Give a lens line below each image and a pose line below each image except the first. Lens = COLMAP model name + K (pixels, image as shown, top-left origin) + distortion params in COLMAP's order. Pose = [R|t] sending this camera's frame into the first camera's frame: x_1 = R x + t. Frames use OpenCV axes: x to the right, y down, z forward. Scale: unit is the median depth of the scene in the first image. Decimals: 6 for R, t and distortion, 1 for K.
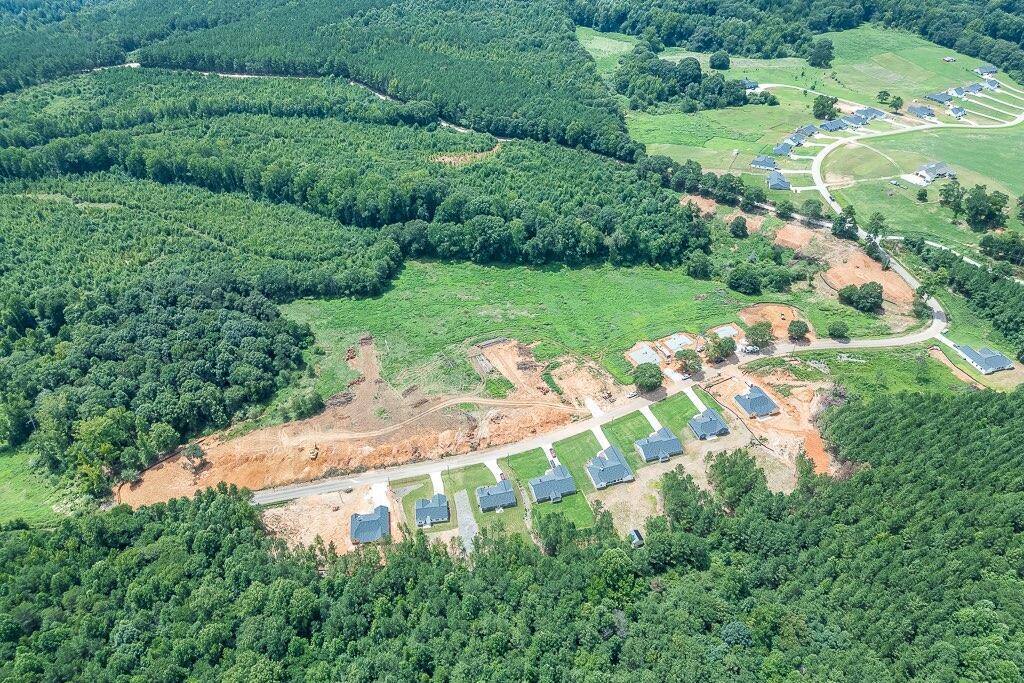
lens RADIAL K [[722.2, 0, 504.9], [0, 722.2, 342.4], [0, 0, 1]] dist [0.074020, -0.061997]
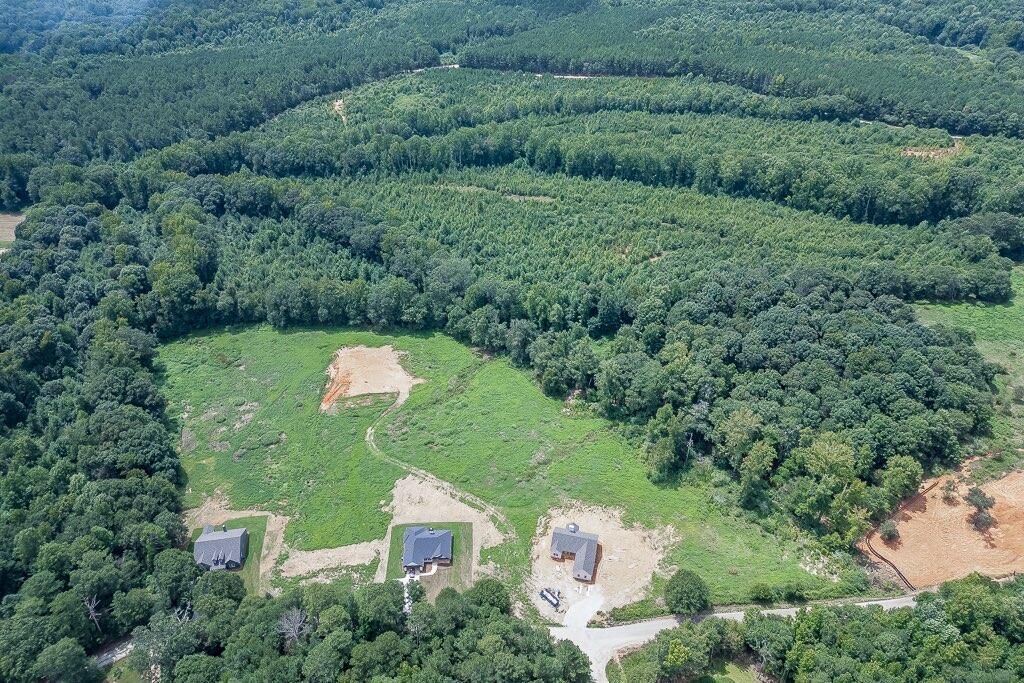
lens RADIAL K [[722.2, 0, 511.6], [0, 722.2, 309.6], [0, 0, 1]] dist [0.074020, -0.061997]
pose [[0.998295, 0.033151, -0.048048, -0.616028], [-0.037856, 0.994209, -0.100573, 0.039792], [0.044435, 0.102220, 0.993769, 0.176053]]
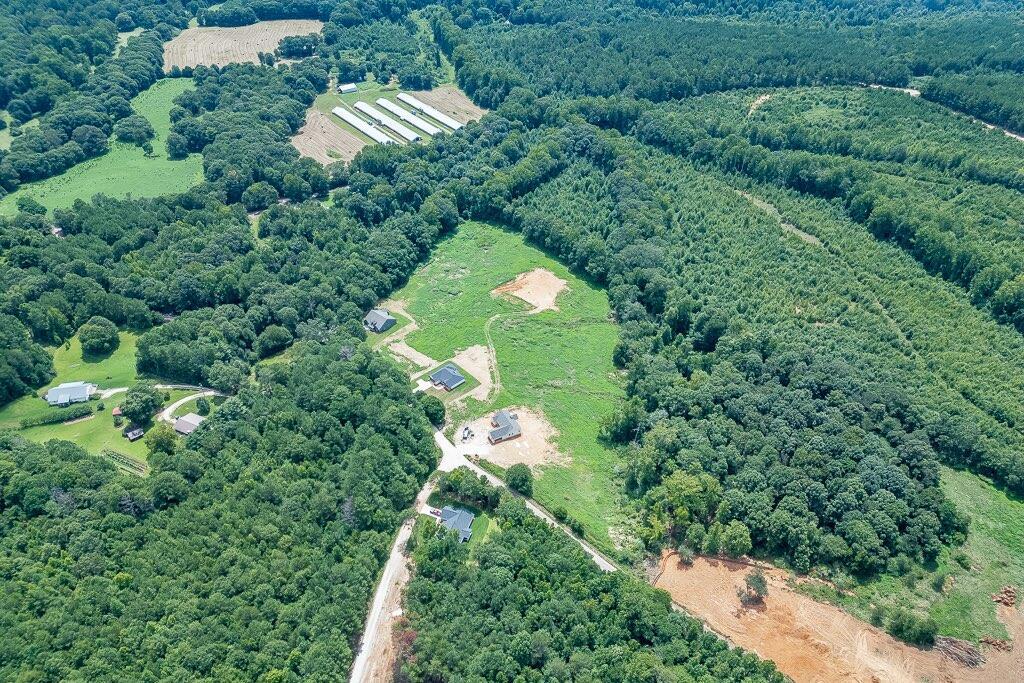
lens RADIAL K [[713.9, 0, 504.4], [0, 713.9, 344.4], [0, 0, 1]] dist [0.062222, -0.048618]
pose [[0.604540, 0.504402, -0.616531, -0.164189], [-0.495499, 0.844132, 0.204747, -0.078365], [0.623709, 0.181712, 0.760242, 0.098459]]
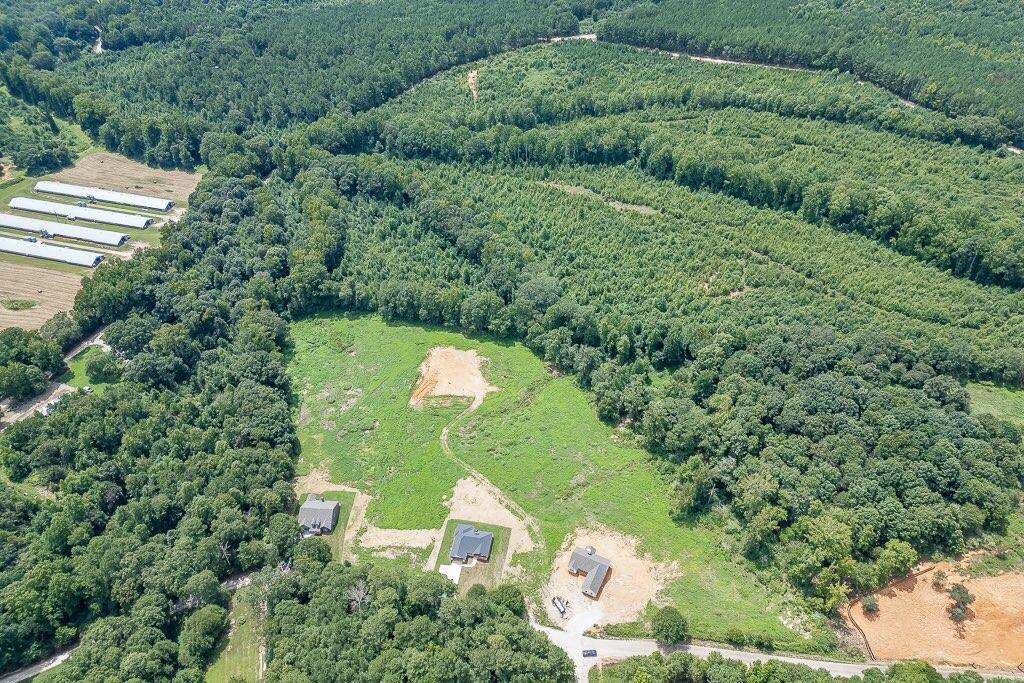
lens RADIAL K [[722.2, 0, 508.2], [0, 722.2, 345.0], [0, 0, 1]] dist [0.074020, -0.061997]
pose [[0.961716, 0.180359, -0.206332, -0.563652], [-0.169101, 0.983031, 0.071105, -0.064789], [0.215655, -0.033492, 0.975895, 0.089200]]
